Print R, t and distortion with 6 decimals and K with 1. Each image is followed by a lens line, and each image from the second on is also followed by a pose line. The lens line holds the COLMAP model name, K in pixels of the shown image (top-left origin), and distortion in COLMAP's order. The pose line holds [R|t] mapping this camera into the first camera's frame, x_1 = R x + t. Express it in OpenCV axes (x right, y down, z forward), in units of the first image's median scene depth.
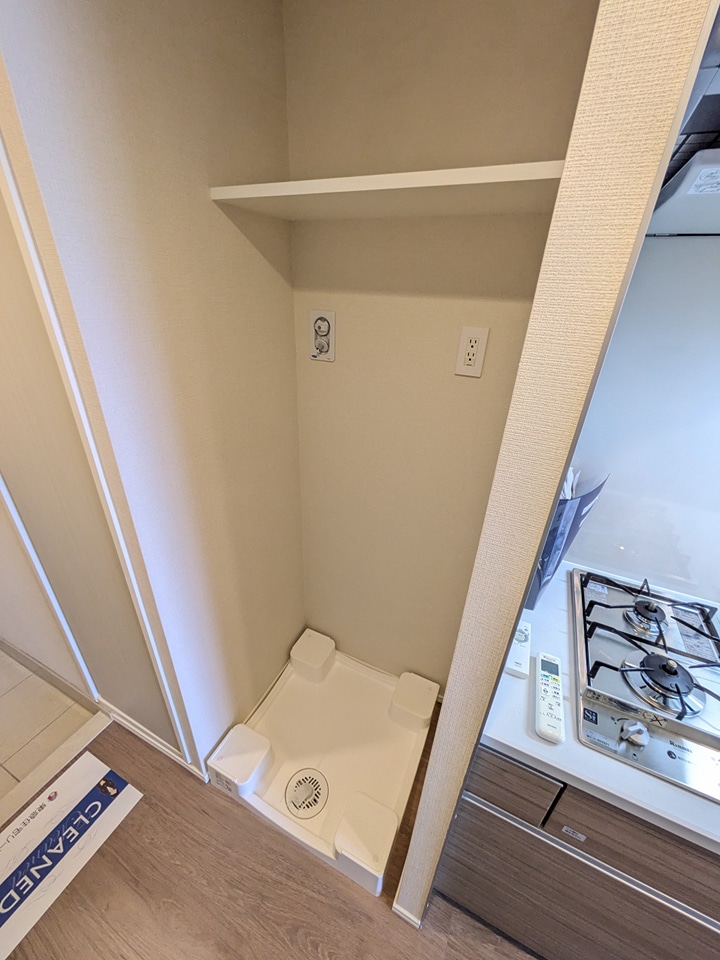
lens RADIAL K [[379.9, 0, 357.6], [0, 379.9, 481.9], [0, 0, 1]] dist [-0.001928, 0.001284]
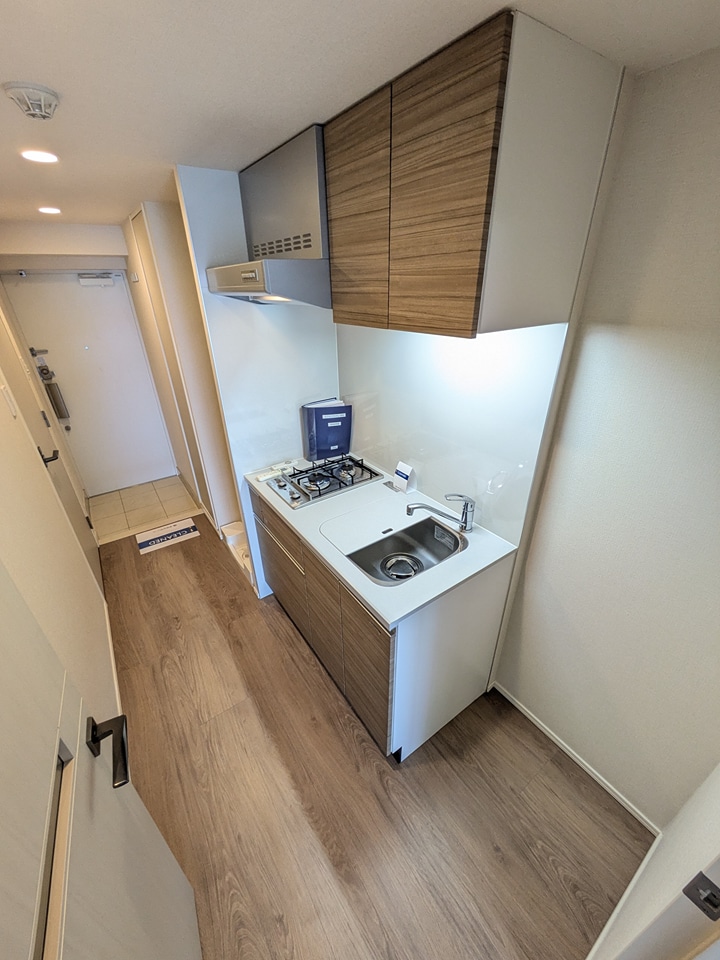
lens RADIAL K [[379.9, 0, 356.6], [0, 379.9, 483.4], [0, 0, 1]] dist [-0.001928, 0.001284]
pose [[0.863374, 0.182986, -0.470215, 1.913434], [-0.182495, 0.982078, 0.047095, 0.325186], [0.470406, 0.045151, 0.881294, -0.915459]]
